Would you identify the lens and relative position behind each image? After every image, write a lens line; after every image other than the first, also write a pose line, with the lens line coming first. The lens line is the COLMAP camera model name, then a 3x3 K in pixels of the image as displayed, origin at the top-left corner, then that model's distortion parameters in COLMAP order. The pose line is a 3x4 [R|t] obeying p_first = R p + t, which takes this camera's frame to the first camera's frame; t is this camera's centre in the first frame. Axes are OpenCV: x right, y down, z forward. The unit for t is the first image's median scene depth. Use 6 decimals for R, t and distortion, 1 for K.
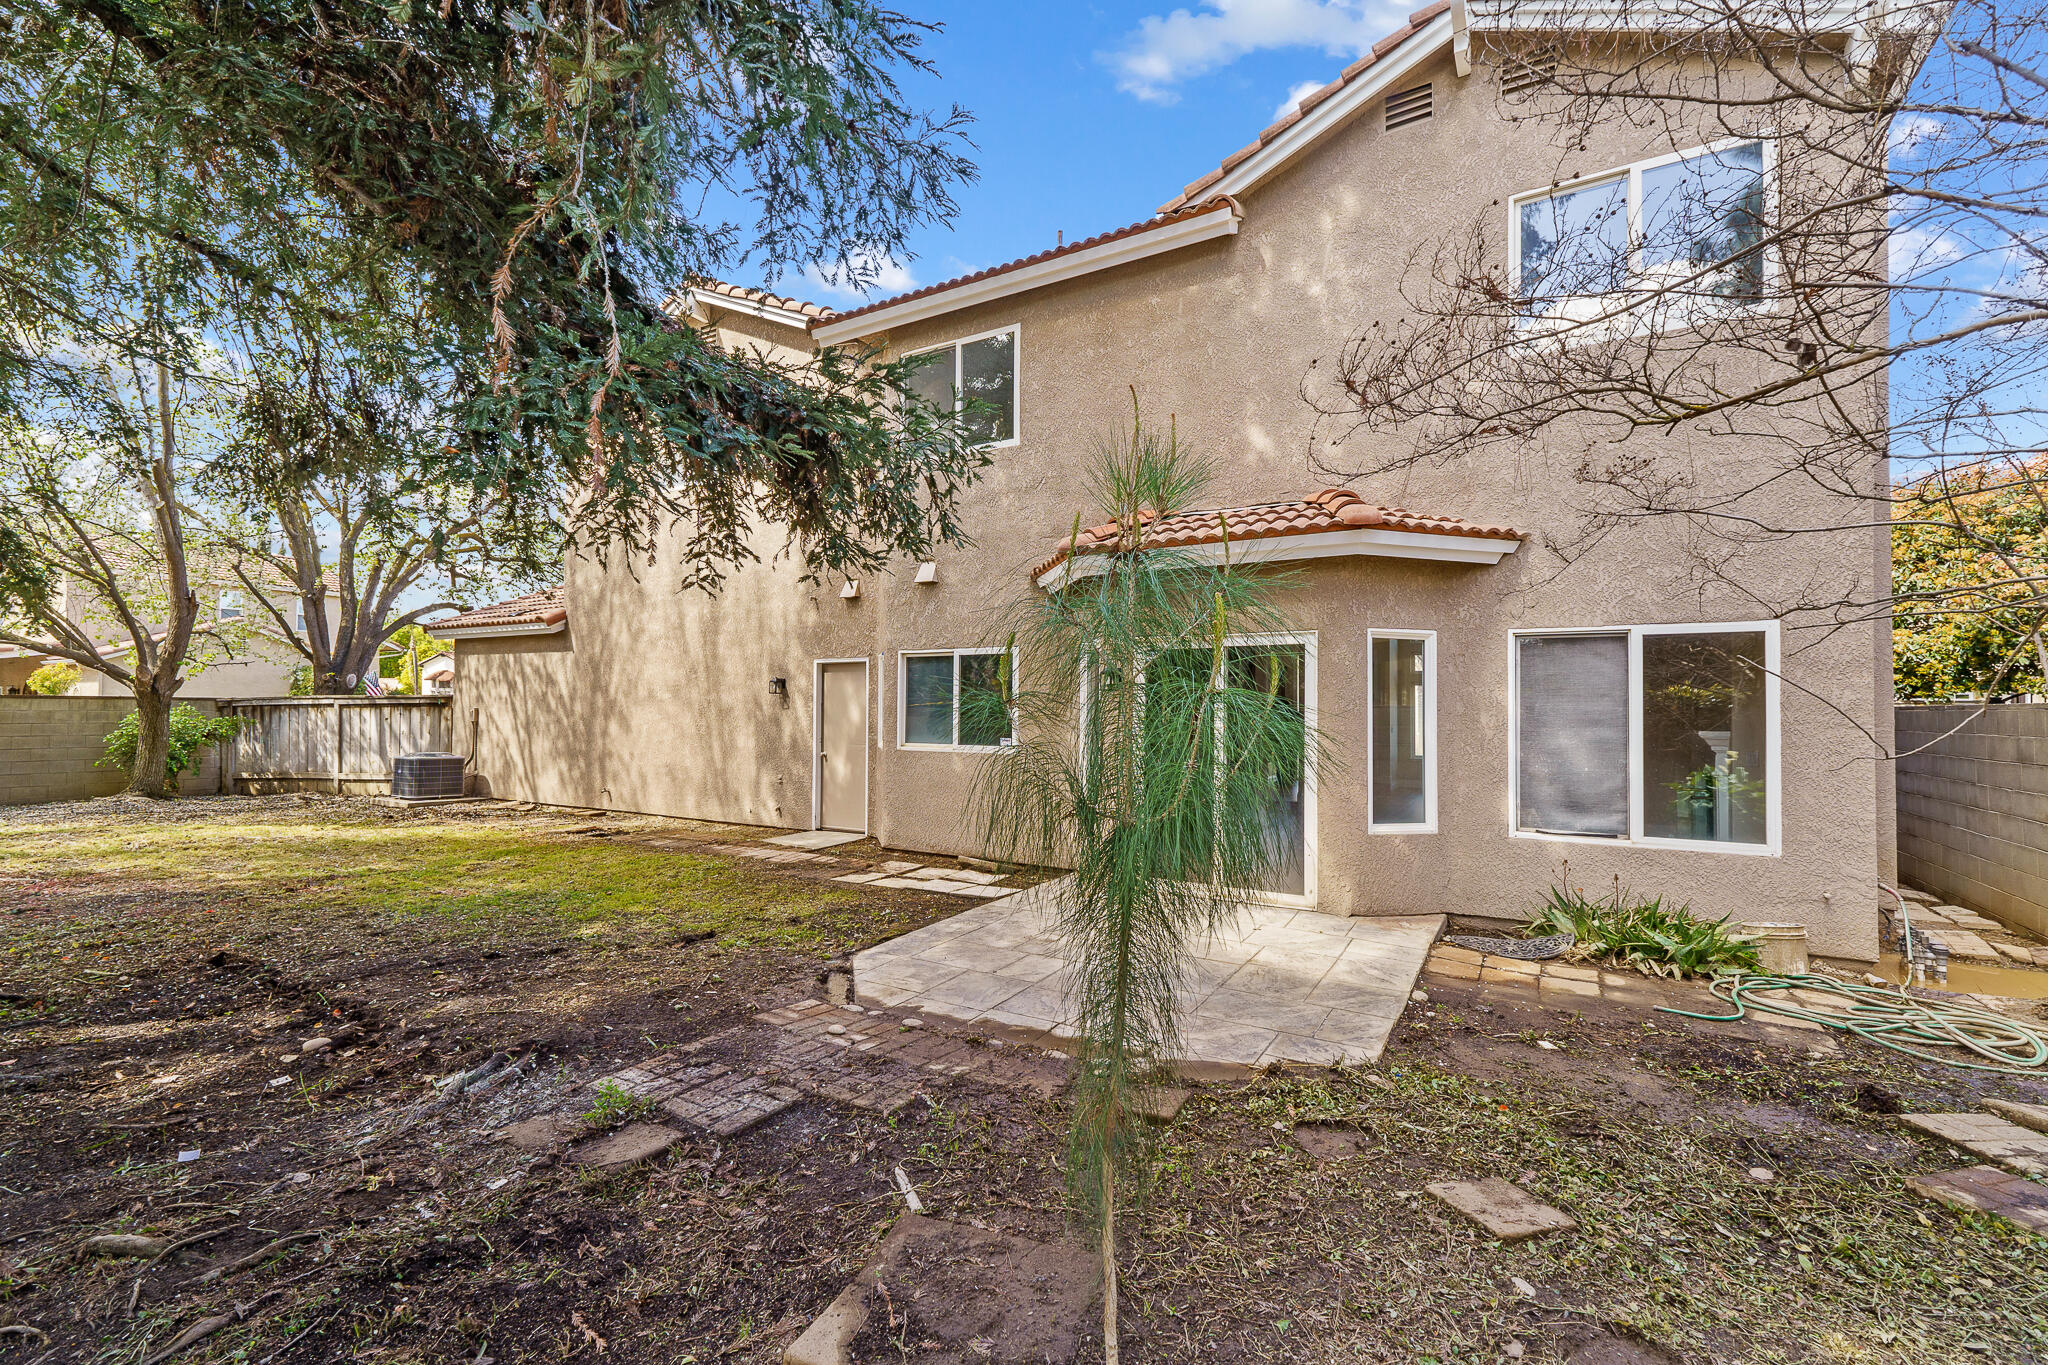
lens RADIAL K [[874.6, 0, 1029.7], [0, 874.6, 672.8], [0, 0, 1]] dist [0.006157, 0.000064]
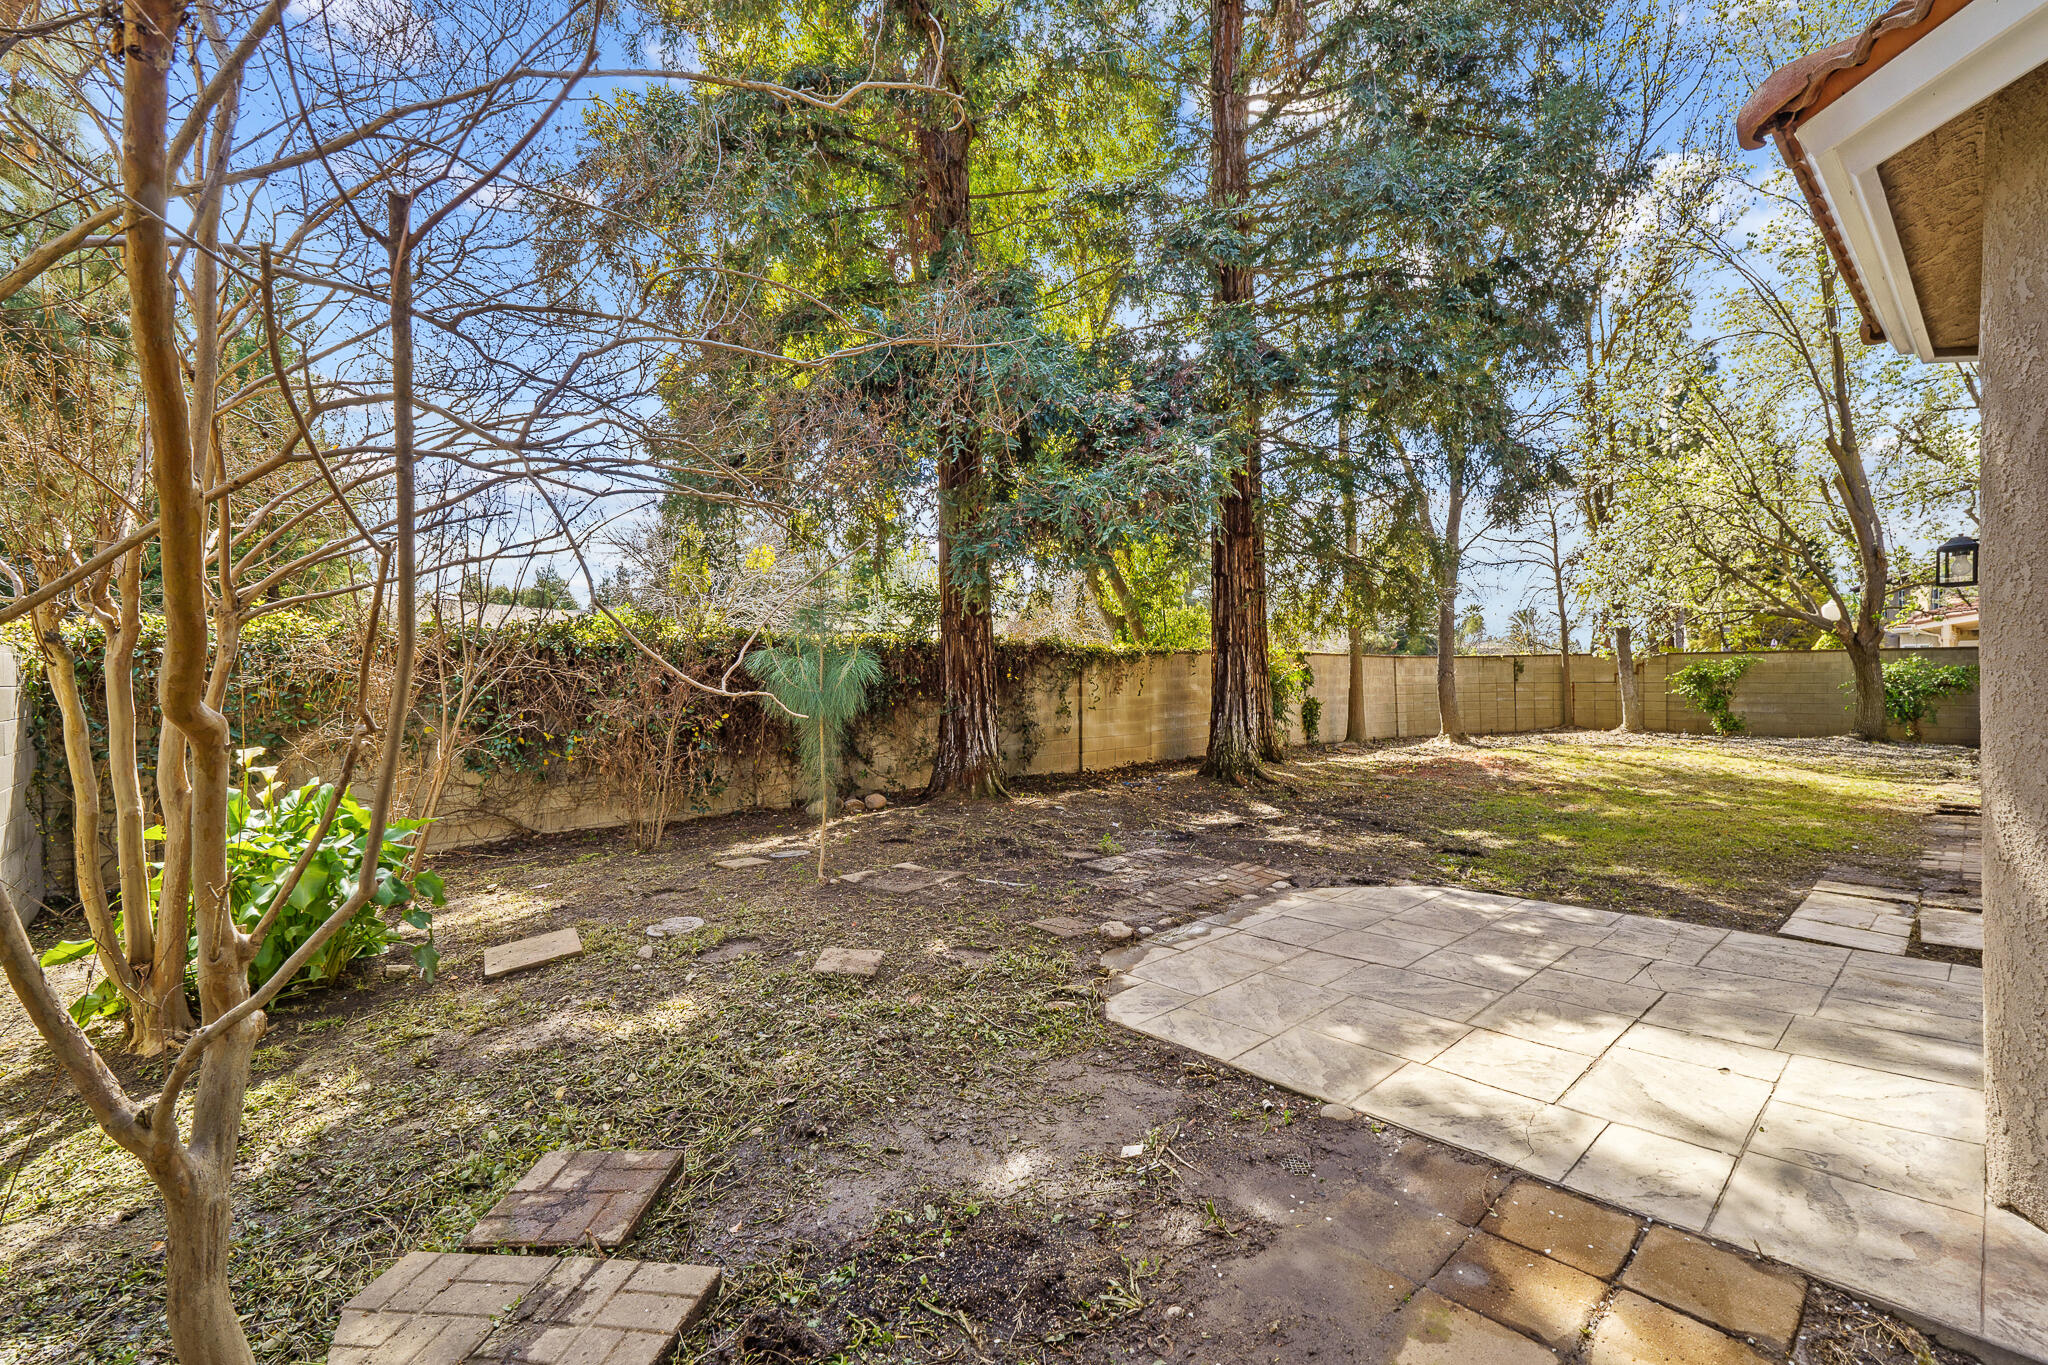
lens RADIAL K [[874.6, 0, 1029.7], [0, 874.6, 672.8], [0, 0, 1]] dist [0.006157, 0.000064]
pose [[-0.292900, -0.007305, -0.956115, 0.799444], [0.040345, 0.998986, -0.019992, 0.058241], [0.955291, -0.044431, -0.292308, 0.740846]]
